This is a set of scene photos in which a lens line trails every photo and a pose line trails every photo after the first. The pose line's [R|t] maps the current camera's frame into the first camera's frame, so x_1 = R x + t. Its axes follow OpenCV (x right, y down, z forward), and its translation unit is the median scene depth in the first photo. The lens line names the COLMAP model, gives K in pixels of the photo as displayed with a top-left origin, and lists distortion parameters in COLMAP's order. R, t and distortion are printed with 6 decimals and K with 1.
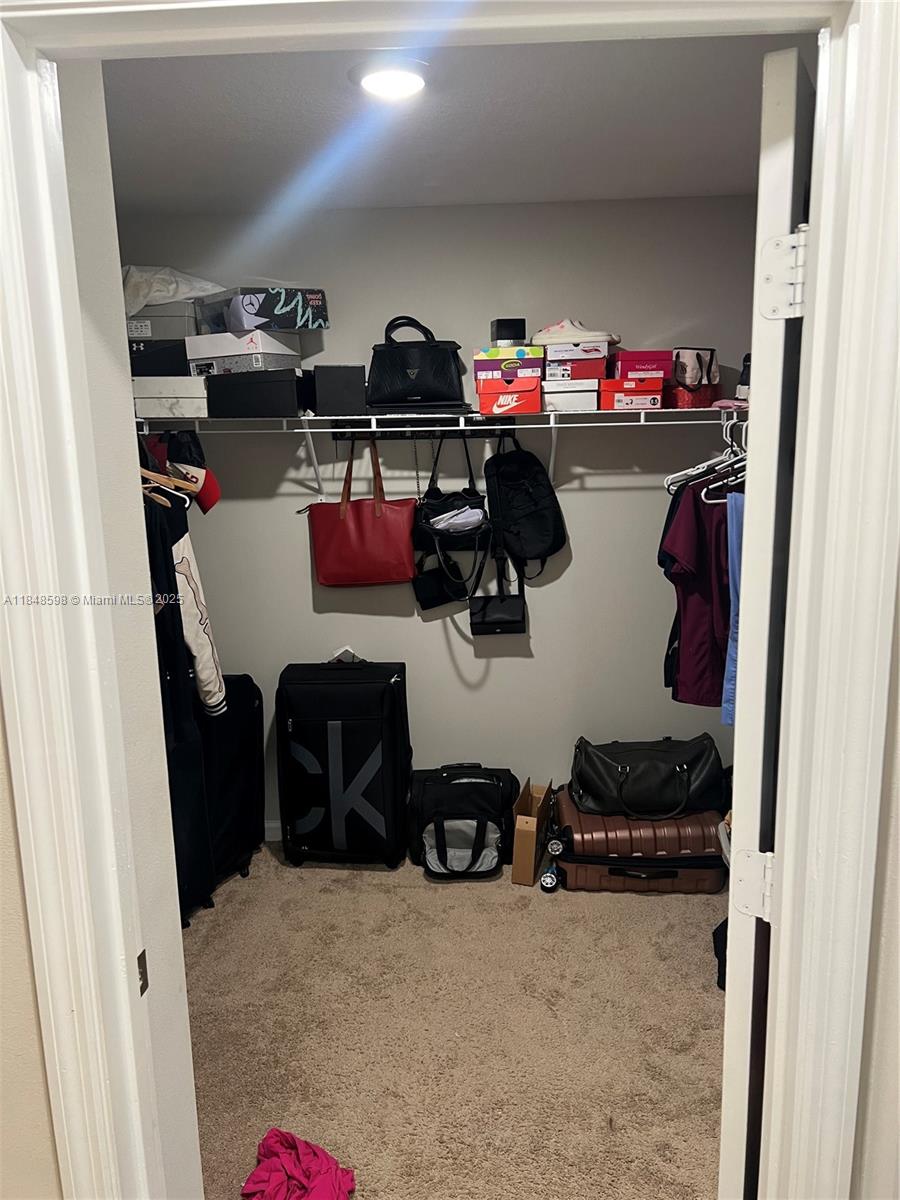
lens RADIAL K [[904.2, 0, 456.8], [0, 904.2, 617.5], [0, 0, 1]] dist [0.120020, -0.220696]
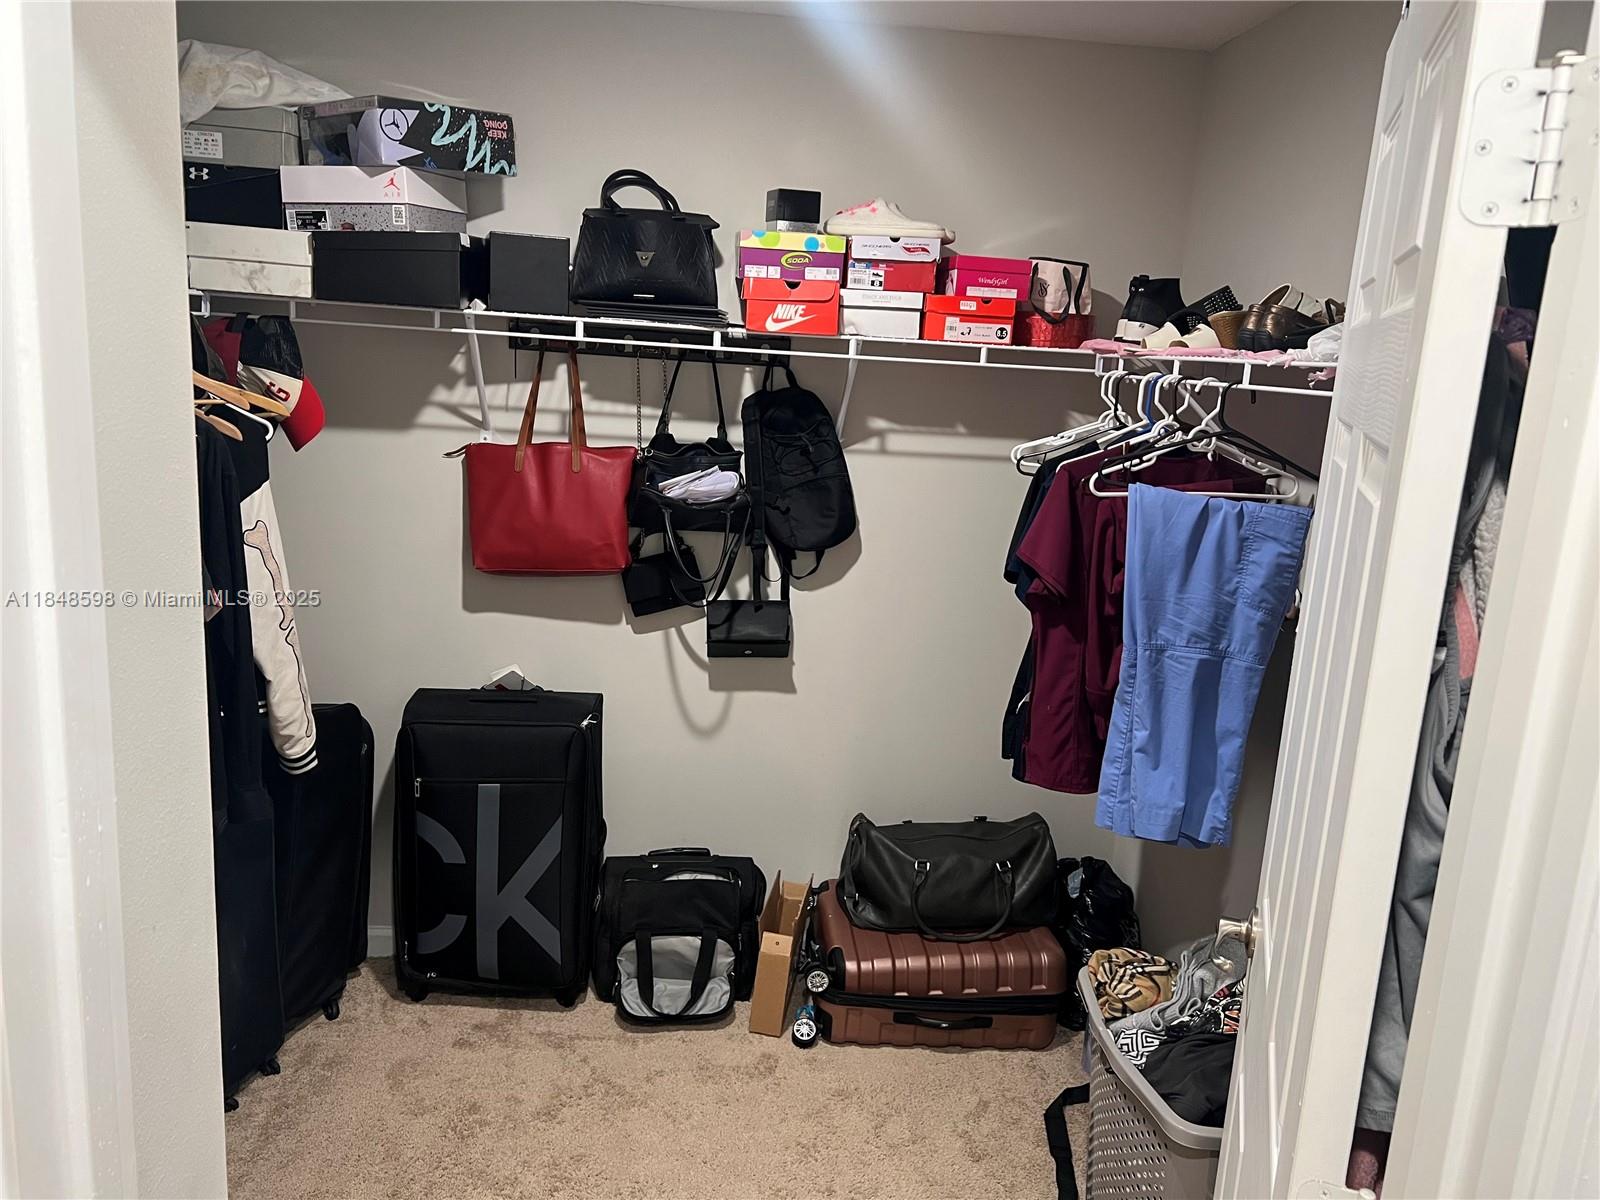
lens RADIAL K [[1214.8, 0, 810.0], [0, 1214.8, 603.7], [0, 0, 1]] dist [0.052136, -0.045159]
pose [[0.988550, 0.052497, 0.141465, -0.041786], [-0.053429, 0.998568, 0.002797, -0.029782], [-0.141116, -0.010323, 0.989939, 0.116576]]
